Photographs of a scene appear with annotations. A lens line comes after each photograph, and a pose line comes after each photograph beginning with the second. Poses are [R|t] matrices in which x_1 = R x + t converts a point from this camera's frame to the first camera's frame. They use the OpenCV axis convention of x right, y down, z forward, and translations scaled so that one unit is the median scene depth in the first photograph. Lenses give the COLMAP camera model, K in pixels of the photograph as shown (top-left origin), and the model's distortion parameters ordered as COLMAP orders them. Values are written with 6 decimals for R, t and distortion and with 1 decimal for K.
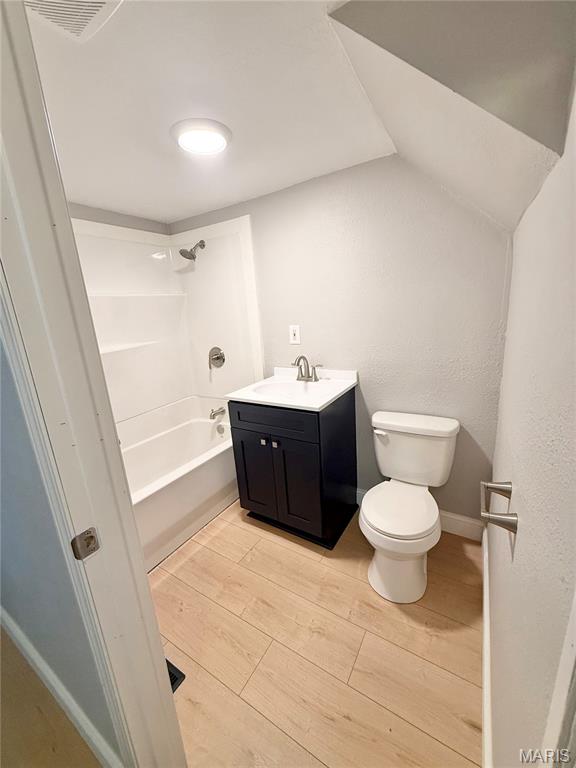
lens RADIAL K [[305.7, 0, 288.0], [0, 305.7, 384.0], [0, 0, 1]] dist [0.000110, 0.000306]
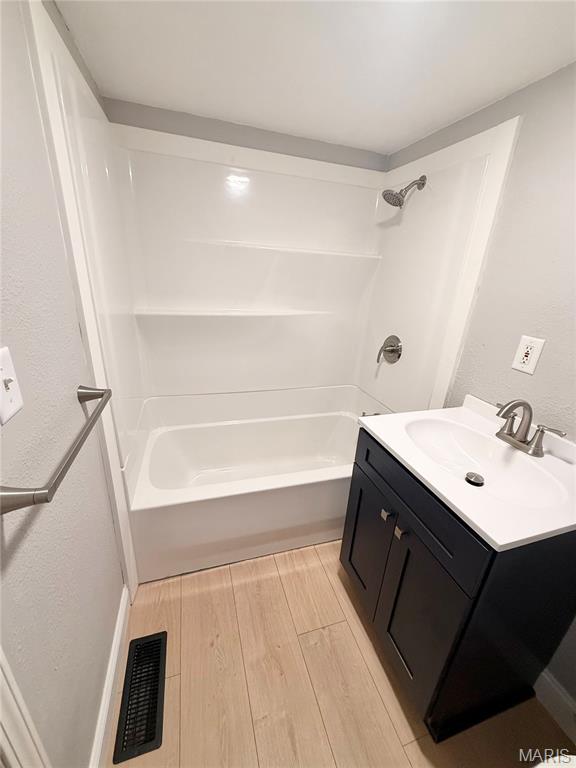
lens RADIAL K [[305.7, 0, 288.0], [0, 305.7, 384.0], [0, 0, 1]] dist [0.000110, 0.000306]
pose [[0.748769, 0.335795, -0.571478, 0.030126], [-0.266663, 0.941935, 0.204081, -0.106031], [0.606825, -0.000417, 0.794835, 0.306624]]
